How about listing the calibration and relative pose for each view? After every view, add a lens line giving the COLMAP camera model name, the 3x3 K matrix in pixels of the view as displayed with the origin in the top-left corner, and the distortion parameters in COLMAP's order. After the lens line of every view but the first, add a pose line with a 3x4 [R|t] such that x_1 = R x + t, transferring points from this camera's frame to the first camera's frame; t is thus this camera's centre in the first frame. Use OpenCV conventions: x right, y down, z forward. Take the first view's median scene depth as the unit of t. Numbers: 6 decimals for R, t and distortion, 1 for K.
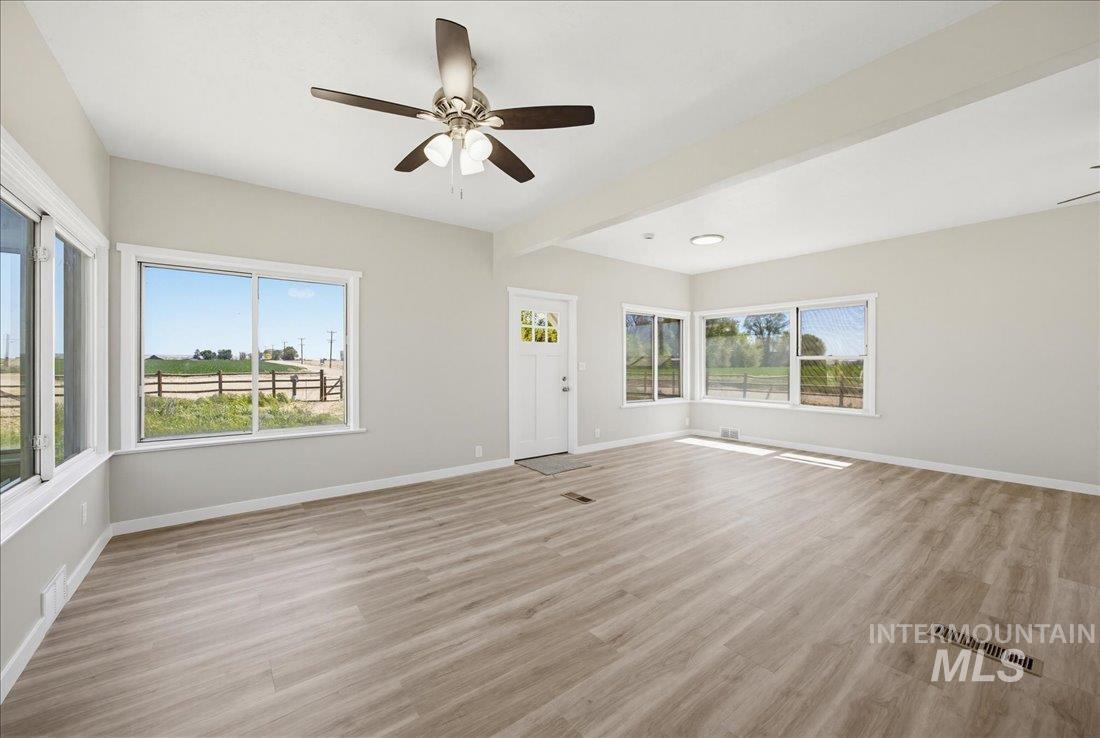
lens RADIAL K [[428.3, 0, 545.2], [0, 428.3, 364.6], [0, 0, 1]] dist [-0.017961, 0.001174]
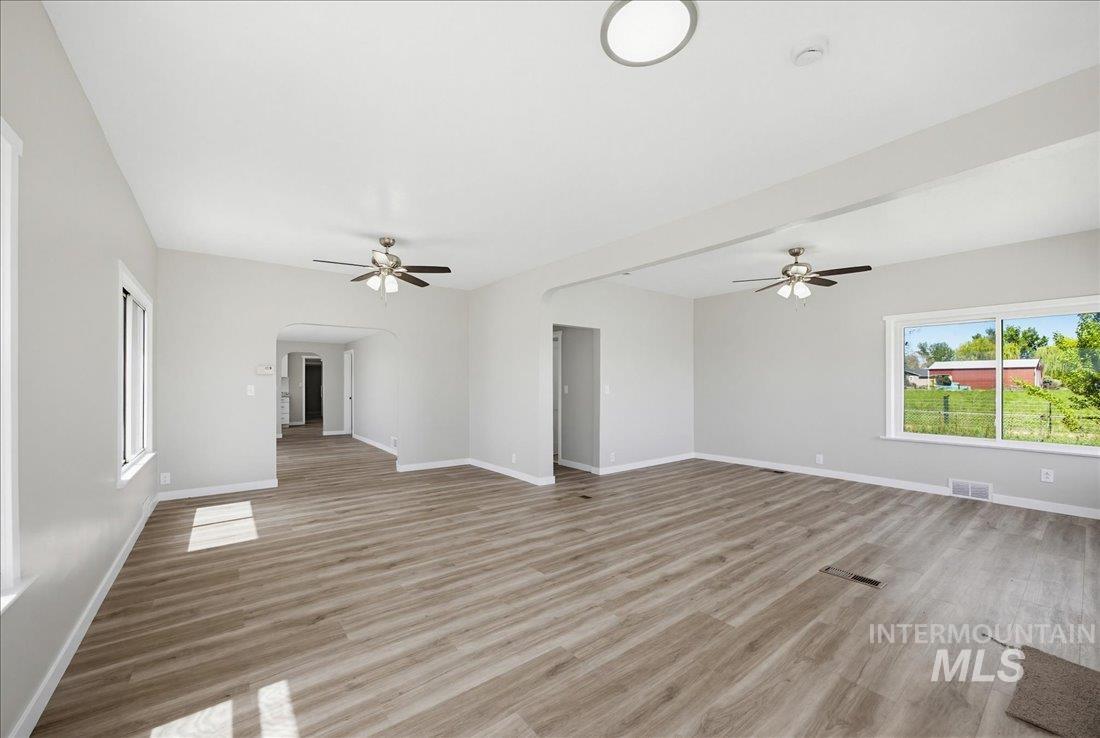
lens RADIAL K [[428.3, 0, 542.8], [0, 428.3, 387.1], [0, 0, 1]] dist [-0.017961, 0.001174]
pose [[-0.999999, -0.000949, -0.001059, 0.403478], [-0.000958, 0.999963, 0.008492, -0.007928], [0.001051, 0.008493, -0.999963, 1.152640]]
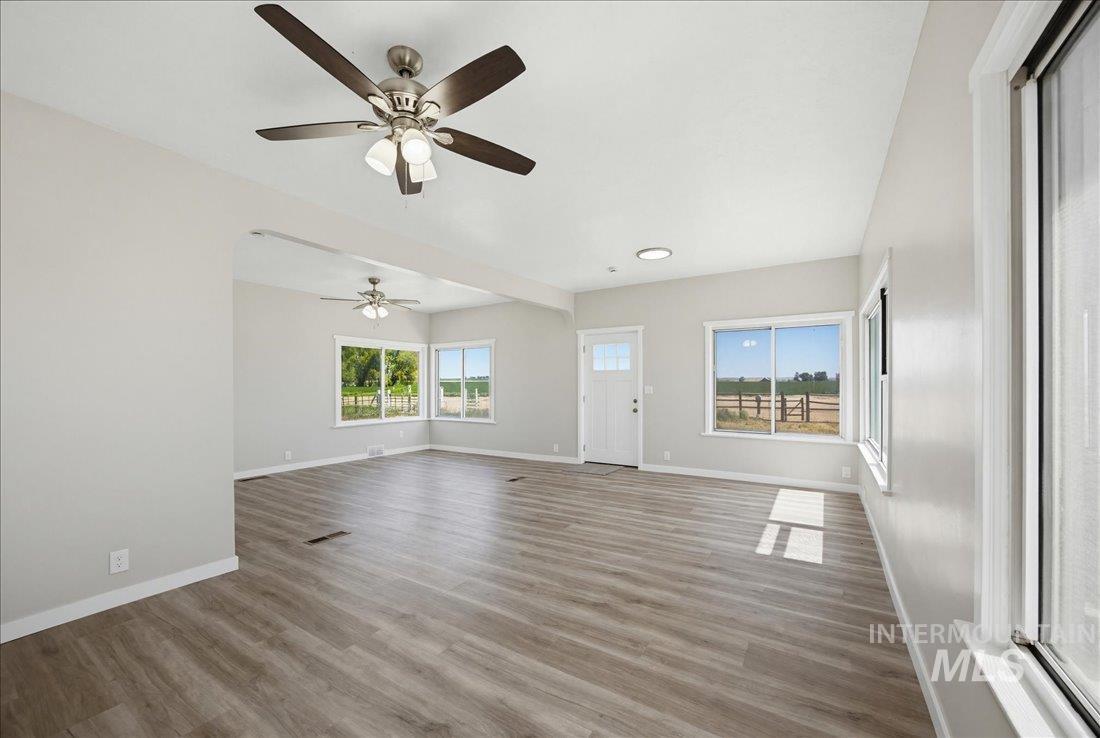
lens RADIAL K [[428.3, 0, 553.1], [0, 428.3, 384.6], [0, 0, 1]] dist [-0.017961, 0.001174]
pose [[0.350714, -0.003775, -0.936475, 1.016223], [0.001436, 0.999993, -0.003494, -0.006330], [0.936481, -0.000119, 0.350717, 0.406403]]
